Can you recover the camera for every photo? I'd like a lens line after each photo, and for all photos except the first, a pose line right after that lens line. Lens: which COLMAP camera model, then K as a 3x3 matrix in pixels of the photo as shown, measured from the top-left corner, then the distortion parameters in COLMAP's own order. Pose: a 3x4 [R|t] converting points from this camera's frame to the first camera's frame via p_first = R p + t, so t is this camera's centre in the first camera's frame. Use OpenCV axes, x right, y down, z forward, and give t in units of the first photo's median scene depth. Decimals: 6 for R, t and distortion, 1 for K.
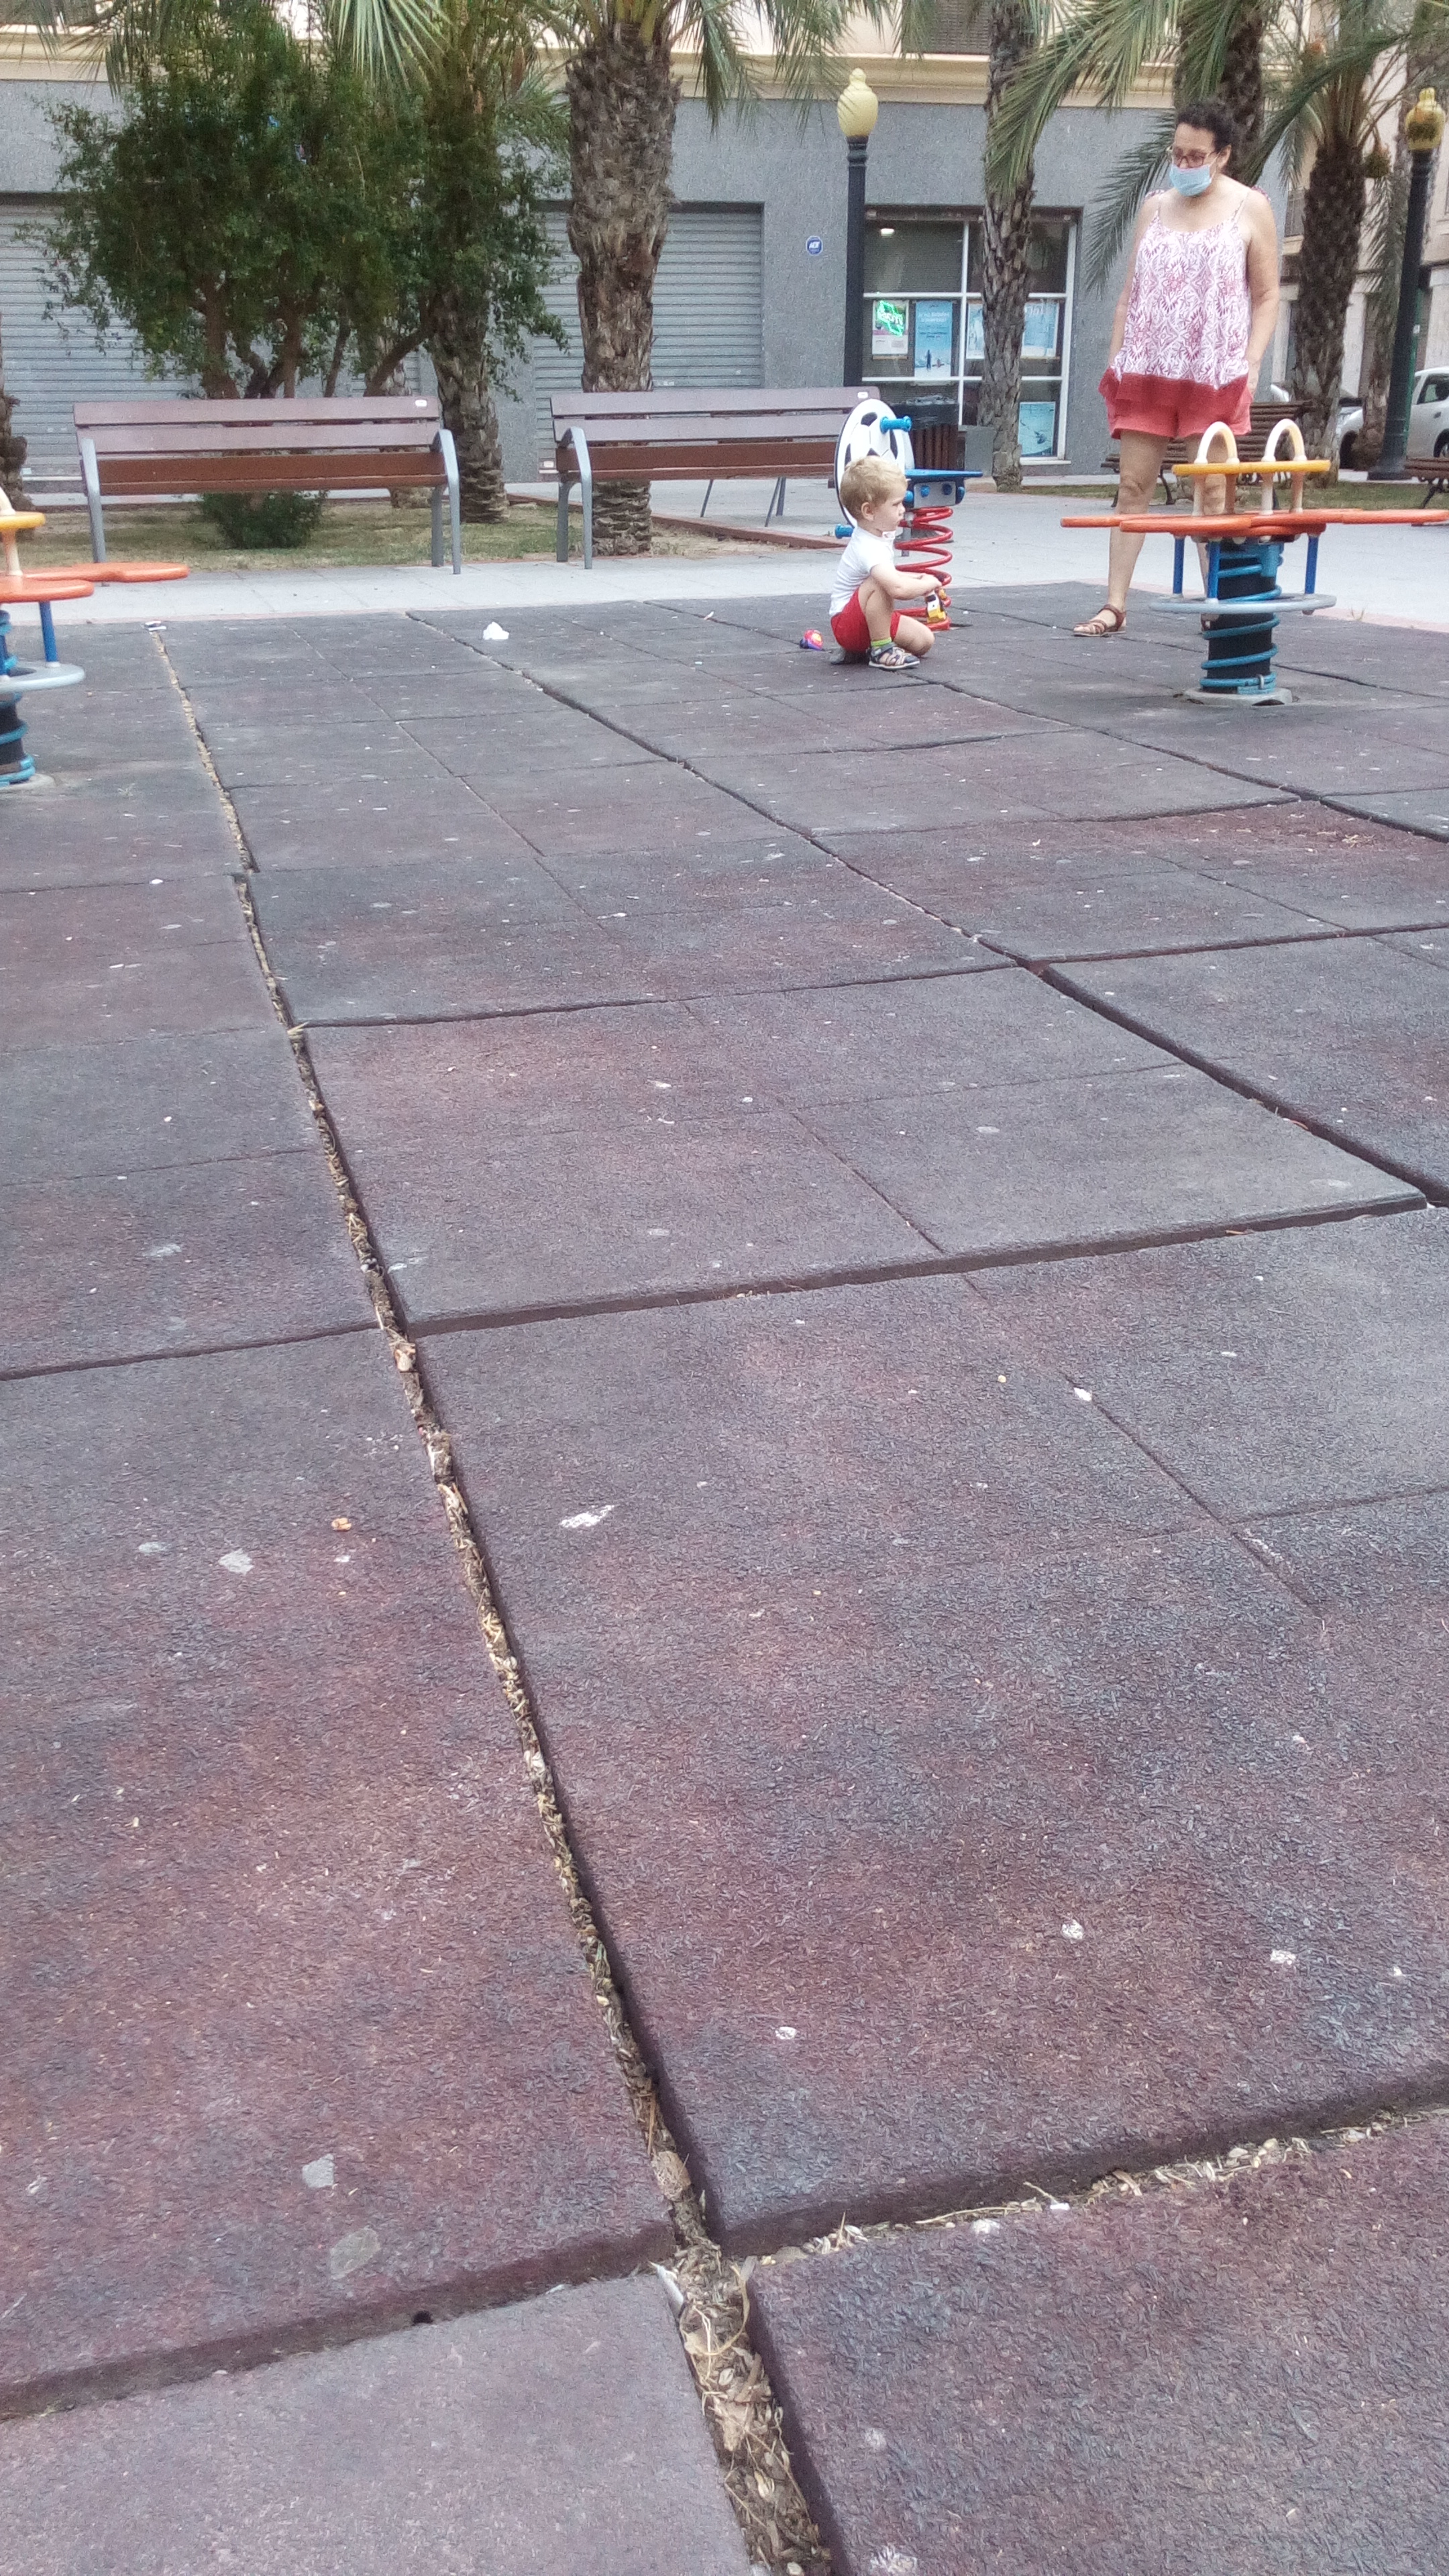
lens RADIAL K [[2095.1, 0, 711.6], [0, 2095.1, 1278.9], [0, 0, 1]] dist [0.119069, -0.186907]
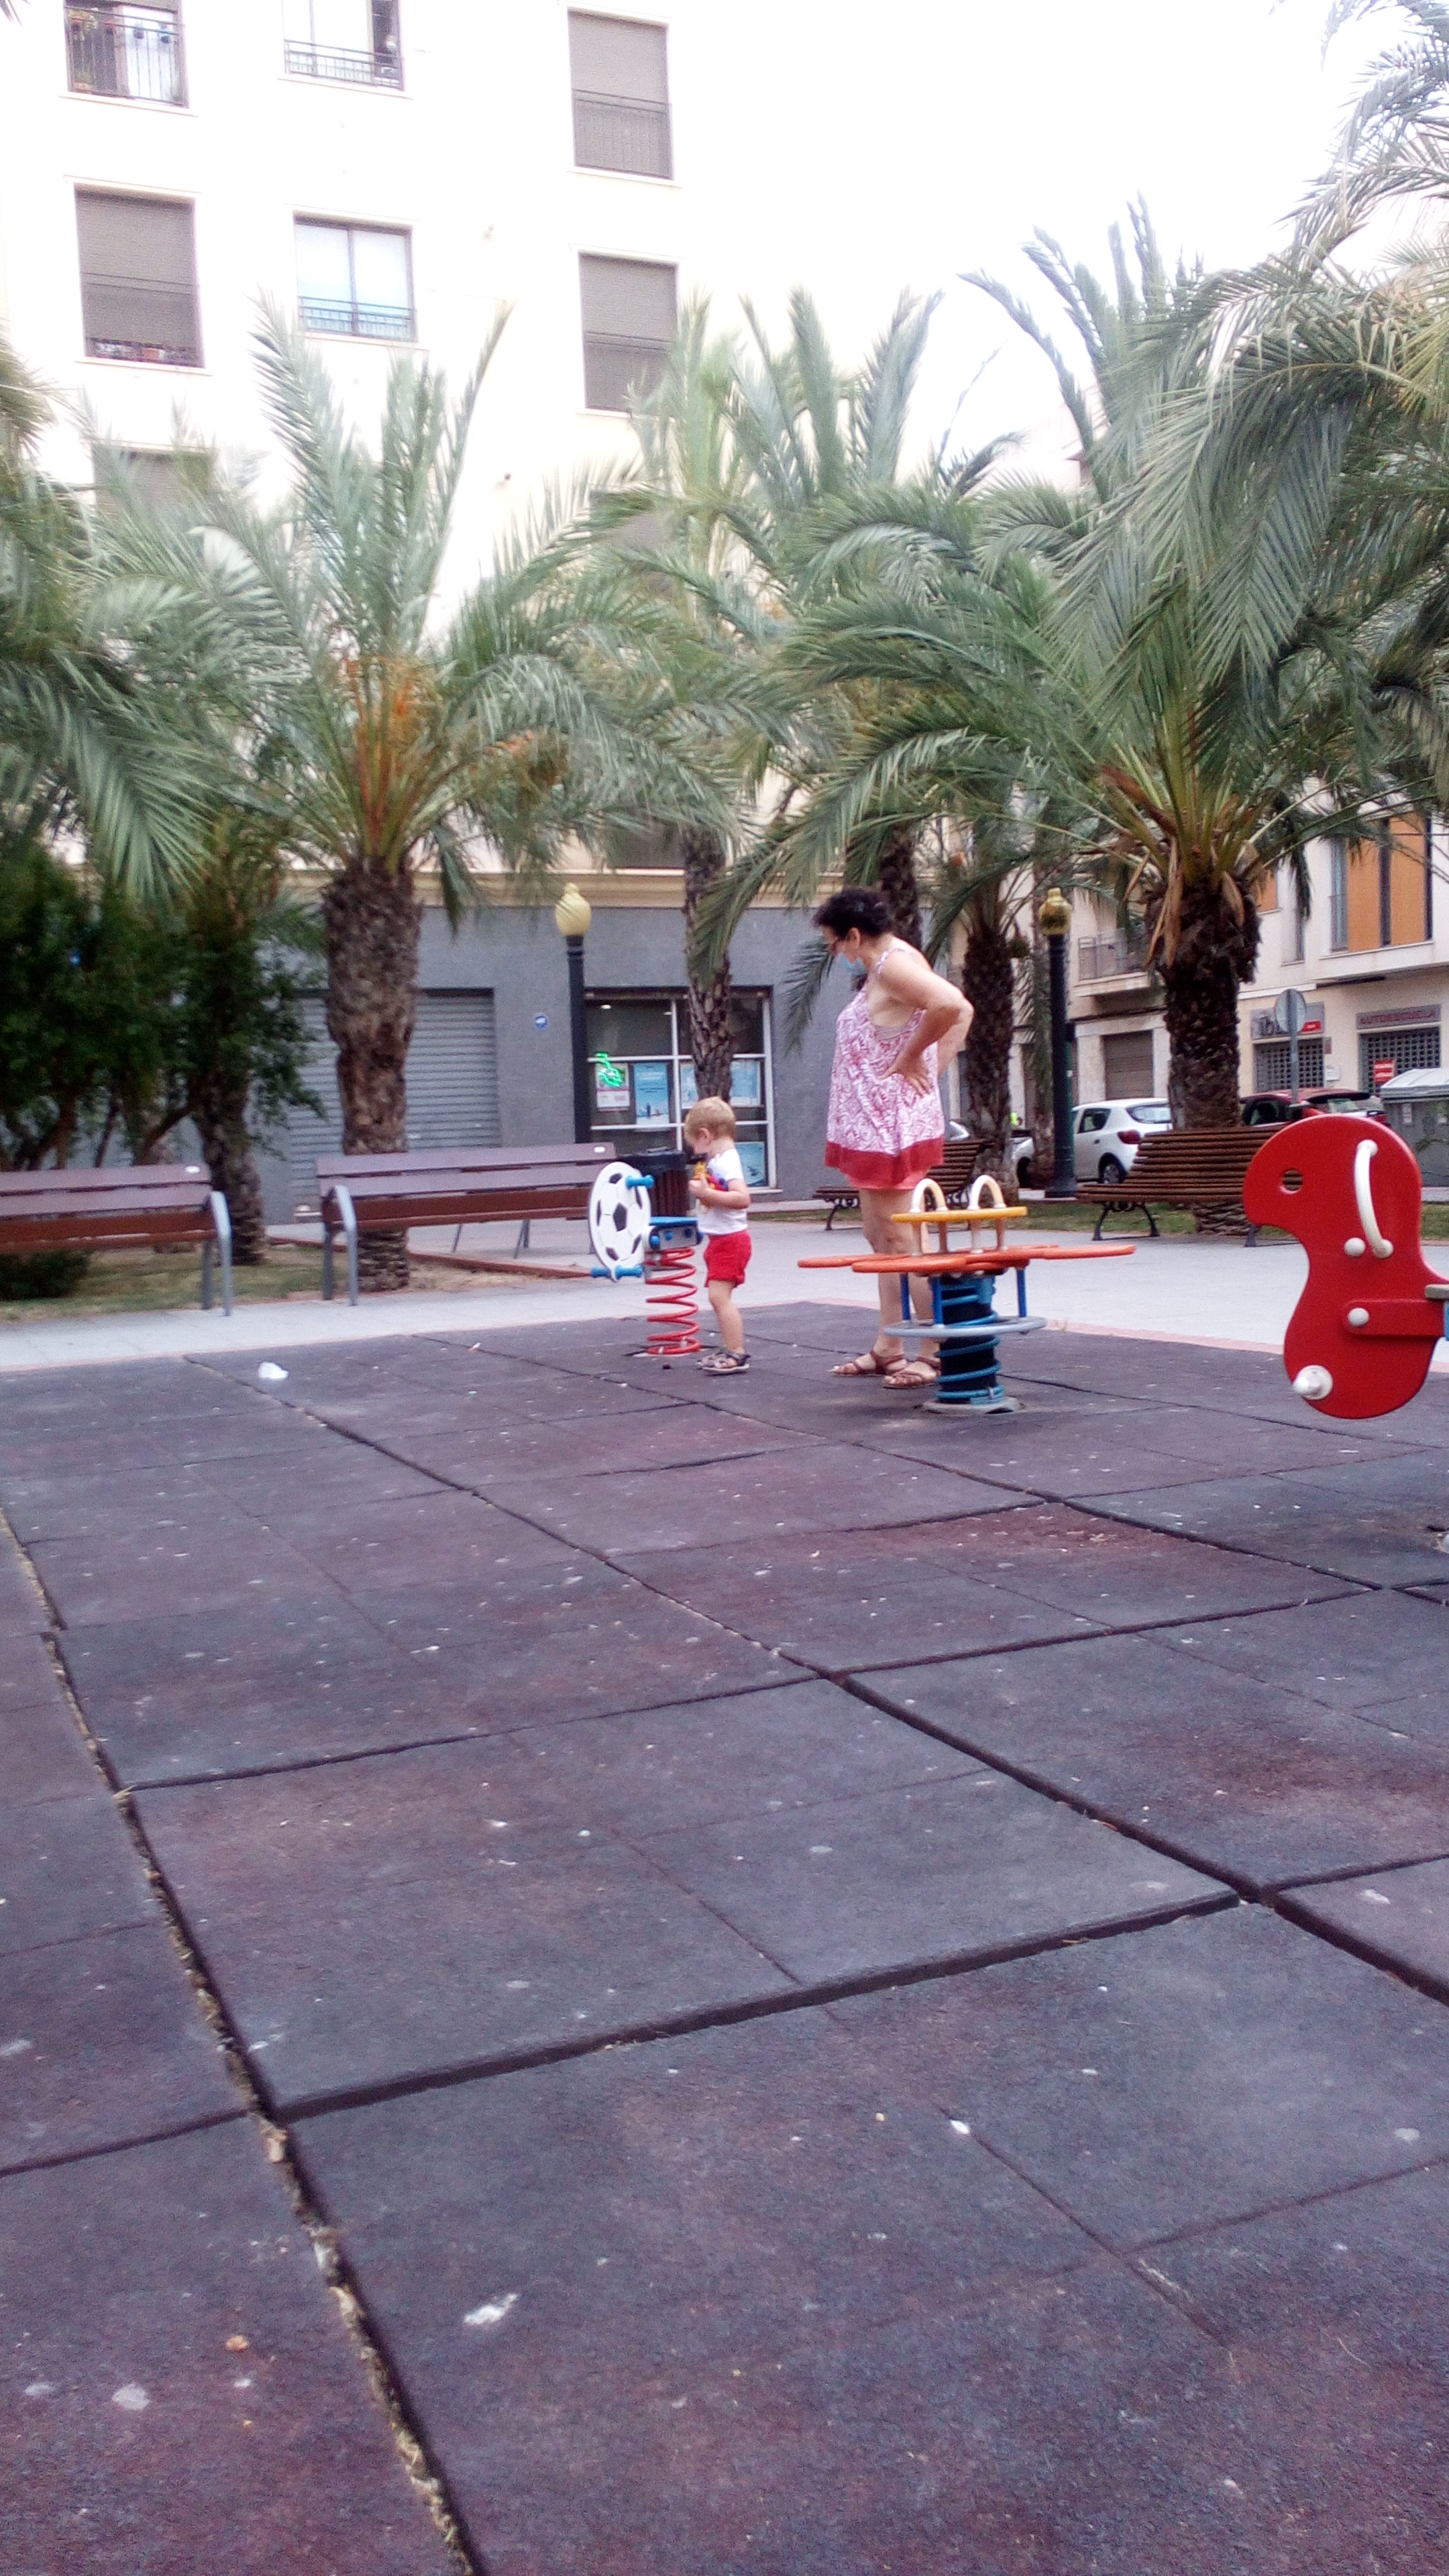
lens RADIAL K [[2094.6, 0, 701.9], [0, 2094.6, 1284.5], [0, 0, 1]] dist [0.119448, -0.181909]
pose [[0.991898, -0.039432, 0.120764, -0.039443], [0.075385, 0.947846, -0.309685, -0.015697], [-0.102255, 0.316280, 0.943139, -0.064638]]
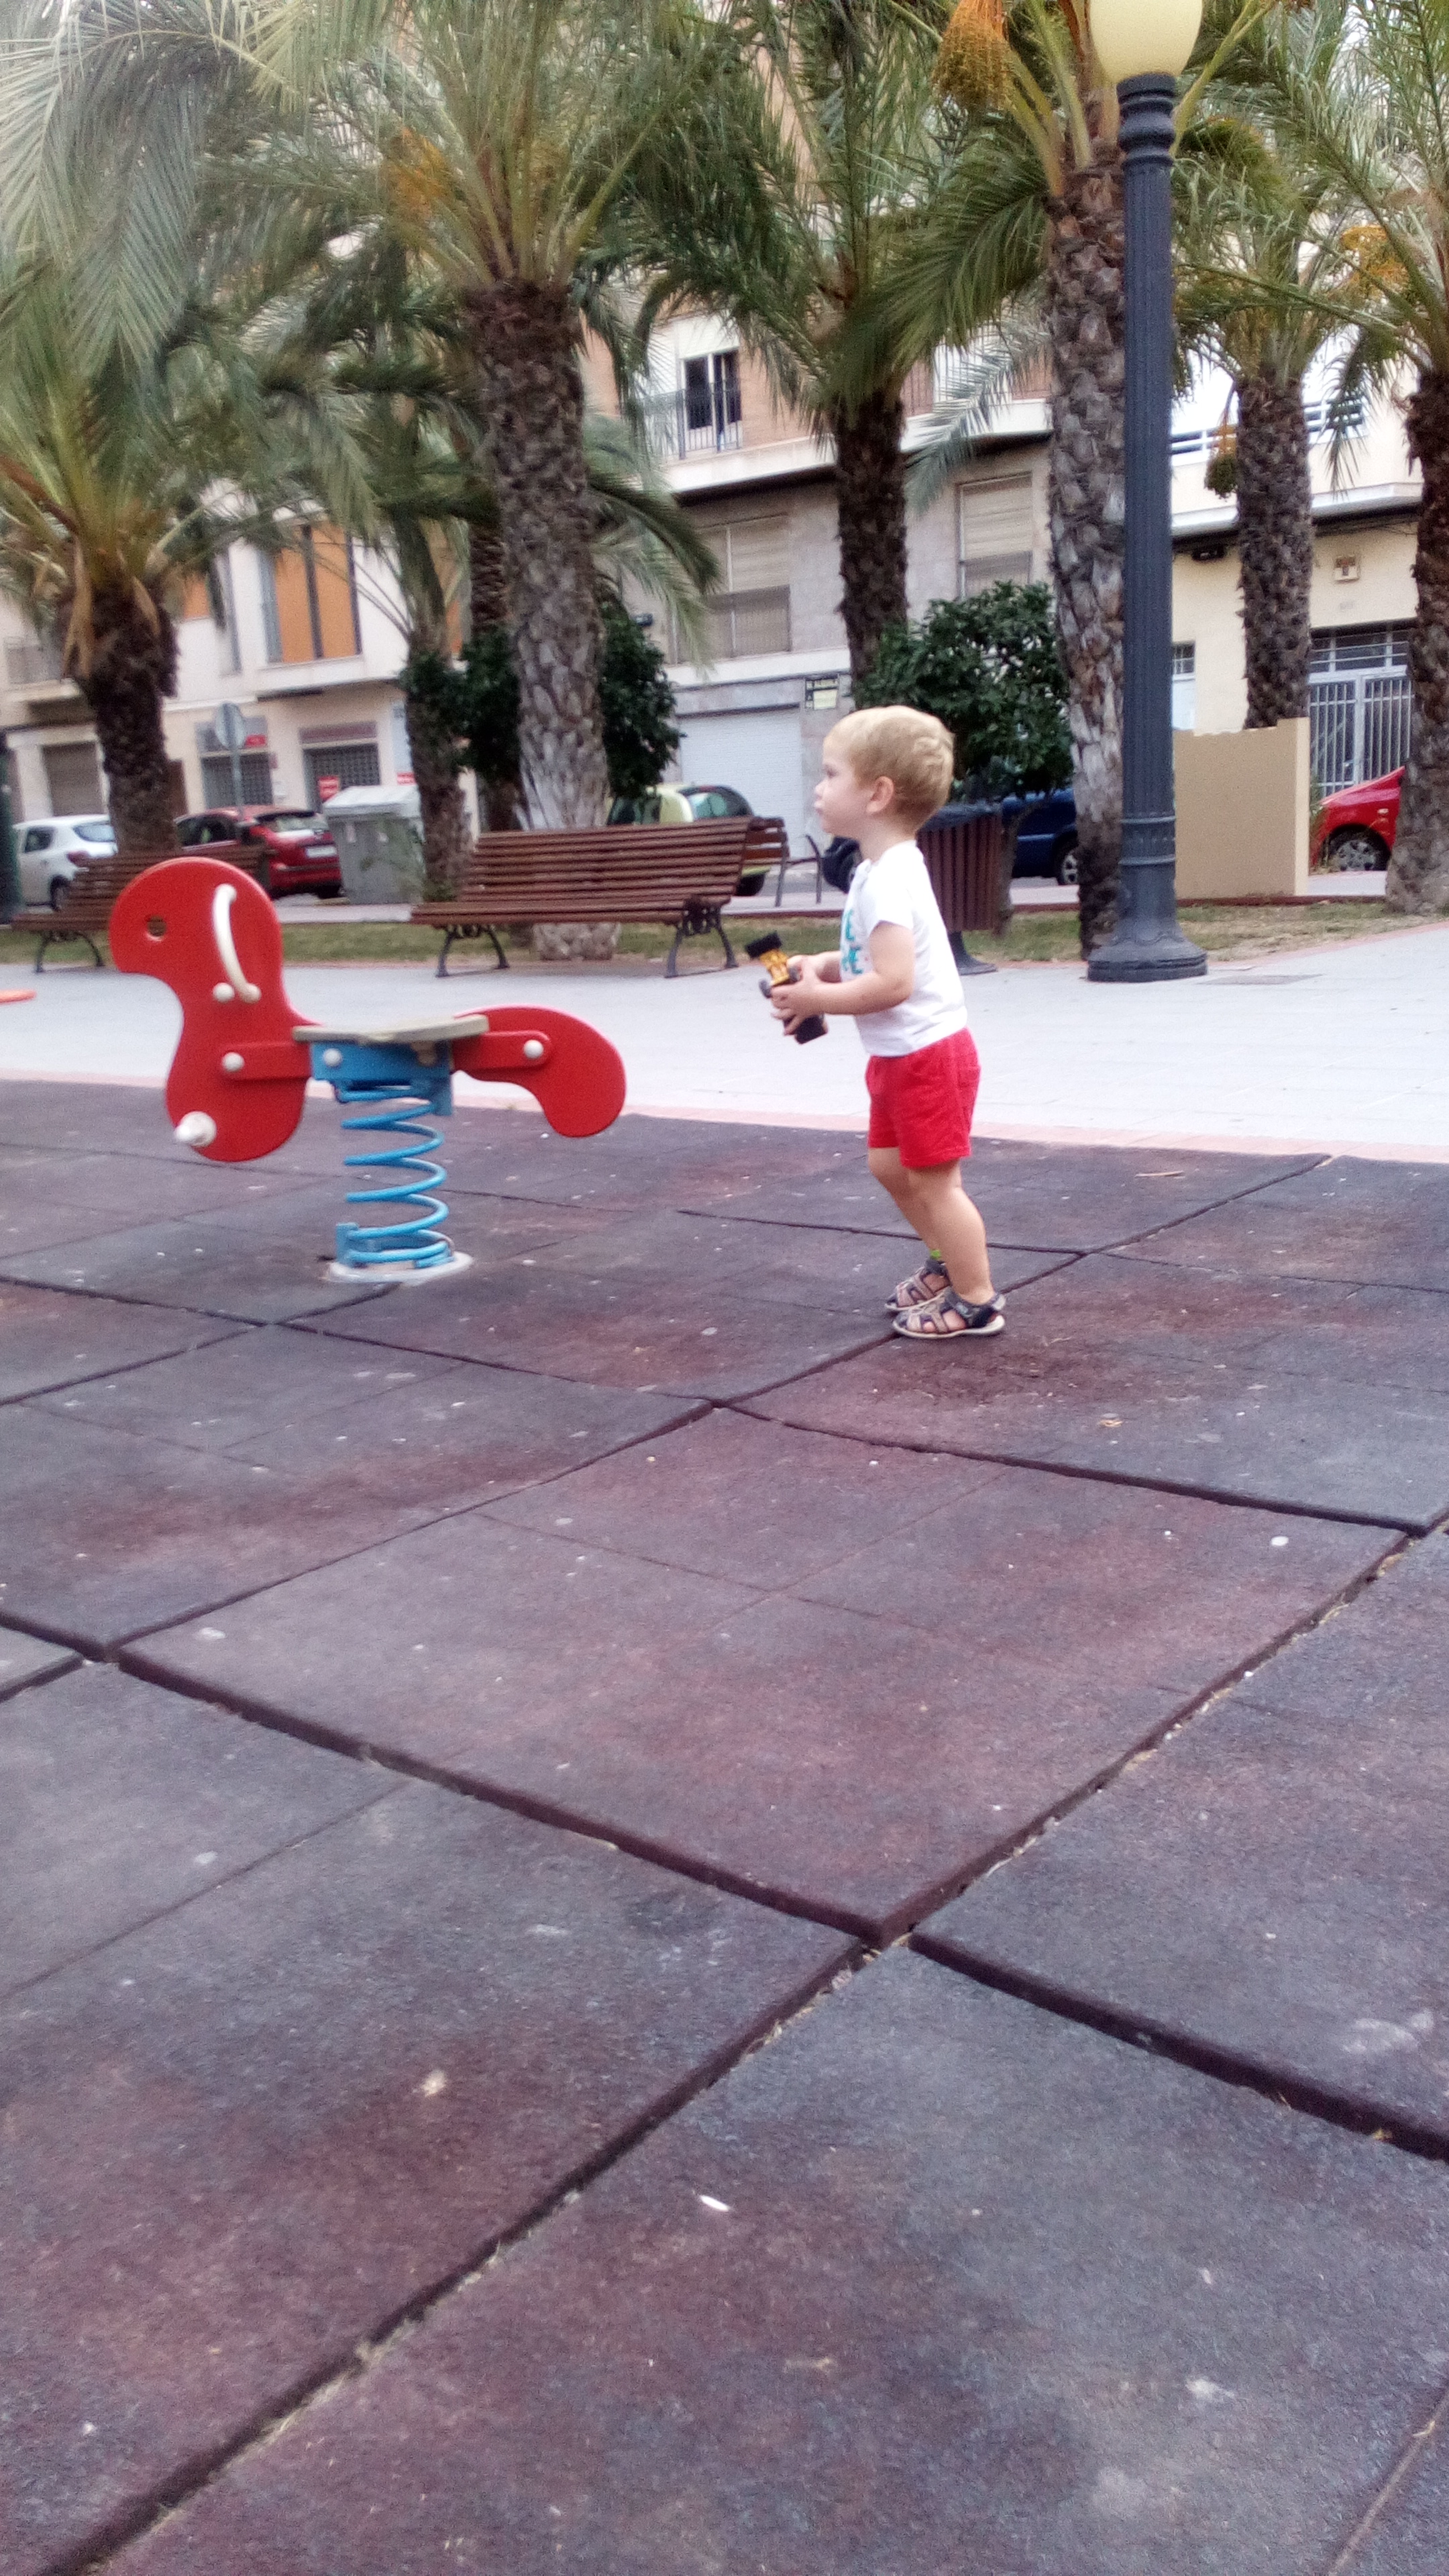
lens RADIAL K [[2094.6, 0, 701.9], [0, 2094.6, 1284.5], [0, 0, 1]] dist [0.119448, -0.181909]
pose [[0.827705, -0.161652, 0.537376, 0.037148], [0.255547, 0.961134, -0.104487, -0.022546], [-0.499599, 0.223810, 0.836845, -0.102528]]
